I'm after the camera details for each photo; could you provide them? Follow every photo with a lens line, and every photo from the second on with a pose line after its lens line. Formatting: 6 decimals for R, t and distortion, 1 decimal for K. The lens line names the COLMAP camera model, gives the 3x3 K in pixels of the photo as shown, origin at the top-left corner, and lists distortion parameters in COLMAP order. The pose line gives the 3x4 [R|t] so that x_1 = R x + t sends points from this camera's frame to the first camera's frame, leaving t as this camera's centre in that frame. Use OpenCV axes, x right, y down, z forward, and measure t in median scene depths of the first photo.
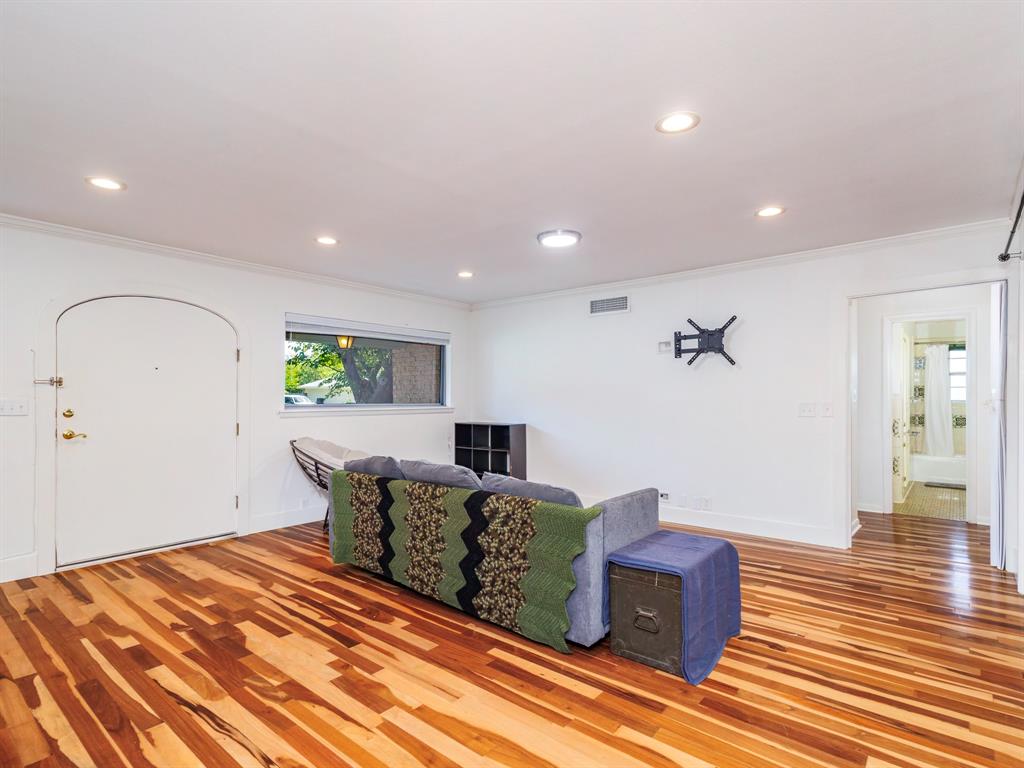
lens RADIAL K [[537.7, 0, 512.2], [0, 537.7, 390.6], [0, 0, 1]] dist [0.002067, 0.000258]
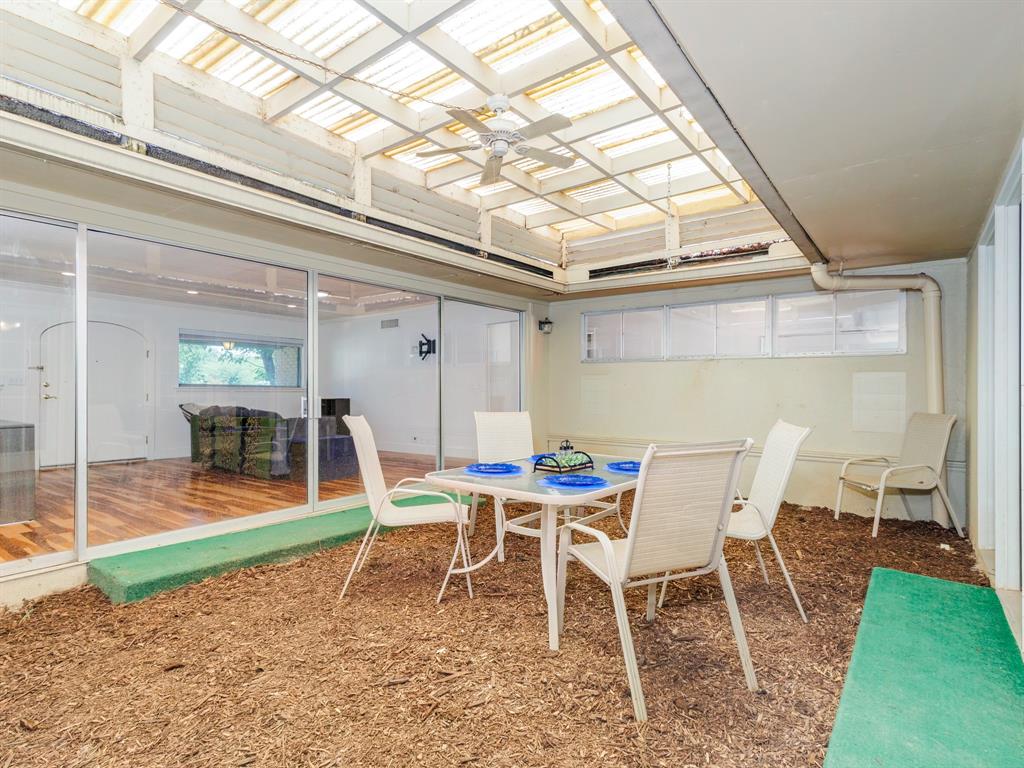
lens RADIAL K [[537.7, 0, 512.2], [0, 537.7, 390.6], [0, 0, 1]] dist [0.002067, 0.000258]
pose [[0.998536, -0.001497, 0.054071, 0.527487], [0.001379, 0.999997, 0.002228, 0.045024], [-0.054074, -0.002150, 0.998535, -0.729368]]
